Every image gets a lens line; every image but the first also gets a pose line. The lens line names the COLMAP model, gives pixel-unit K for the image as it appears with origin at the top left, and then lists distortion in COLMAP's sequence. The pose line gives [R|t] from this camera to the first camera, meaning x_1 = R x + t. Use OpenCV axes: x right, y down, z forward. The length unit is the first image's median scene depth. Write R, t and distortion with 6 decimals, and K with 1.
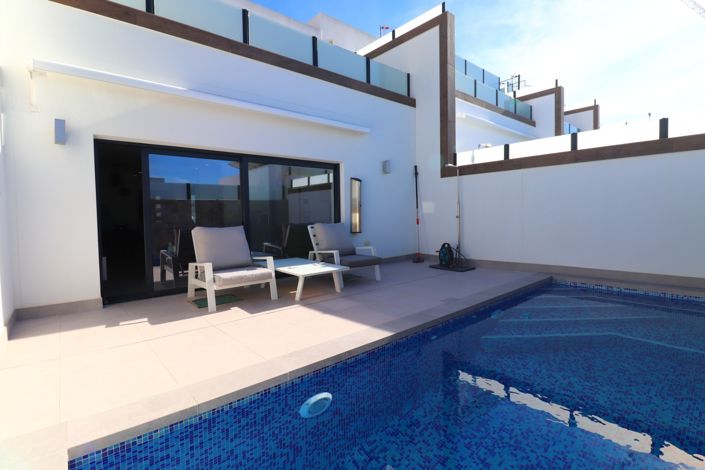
lens RADIAL K [[342.4, 0, 350.7], [0, 342.4, 233.7], [0, 0, 1]] dist [0.000731, -0.000025]
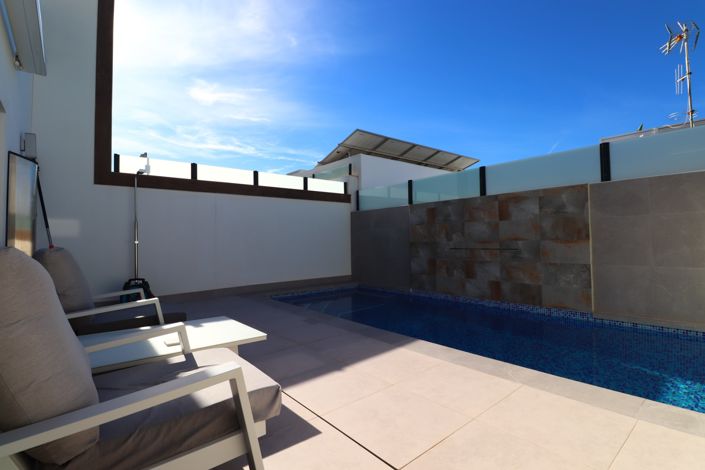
lens RADIAL K [[342.4, 0, 350.8], [0, 342.4, 233.3], [0, 0, 1]] dist [0.000731, -0.000025]
pose [[0.023007, 0.019601, 0.999543, -0.509034], [0.057604, 0.998121, -0.020899, -0.025801], [-0.998074, 0.058059, 0.021834, 0.596784]]
